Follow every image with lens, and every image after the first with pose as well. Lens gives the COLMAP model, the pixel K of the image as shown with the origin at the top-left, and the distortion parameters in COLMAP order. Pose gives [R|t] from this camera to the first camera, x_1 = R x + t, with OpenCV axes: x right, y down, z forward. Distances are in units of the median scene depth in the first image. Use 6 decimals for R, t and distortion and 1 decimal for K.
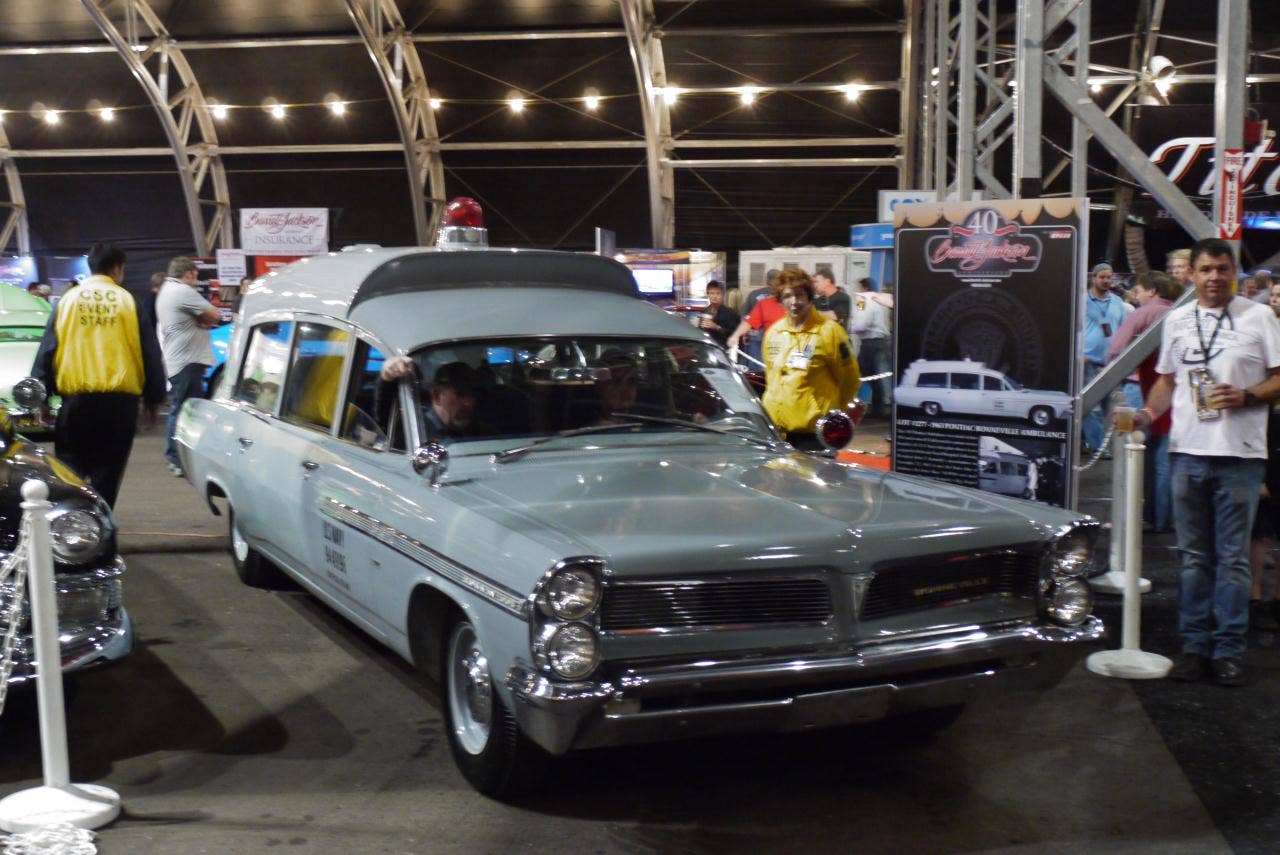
lens RADIAL K [[1547.9, 0, 668.0], [0, 1547.9, 444.4], [0, 0, 1]] dist [-0.027014, 0.006165]
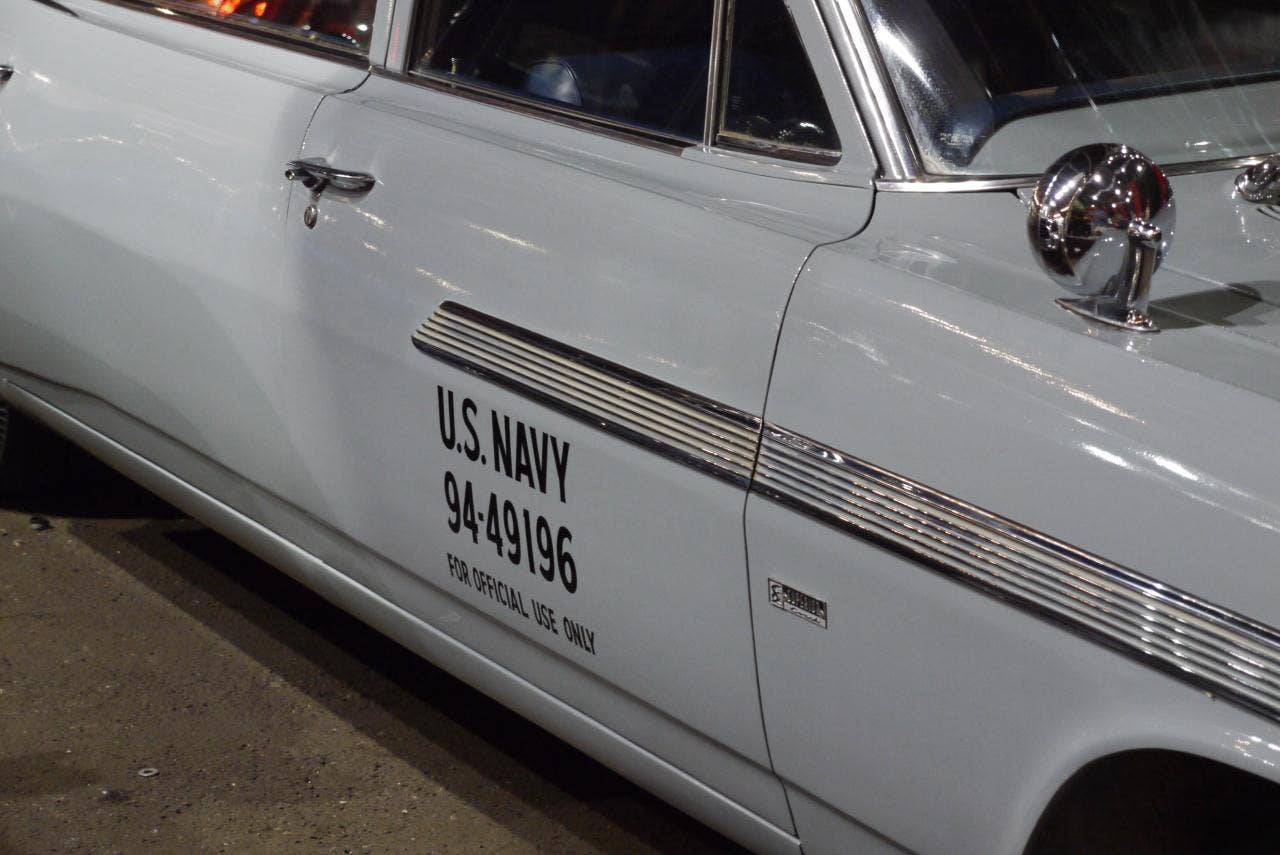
lens RADIAL K [[3177.4, 0, 640.2], [0, 3177.4, 404.9], [0, 0, 1]] dist [-0.028998, 0.065682]
pose [[0.997543, -0.031938, 0.062348, -0.072888], [0.022274, 0.988442, 0.149954, -0.011317], [-0.066417, -0.148197, 0.986725, 0.138739]]
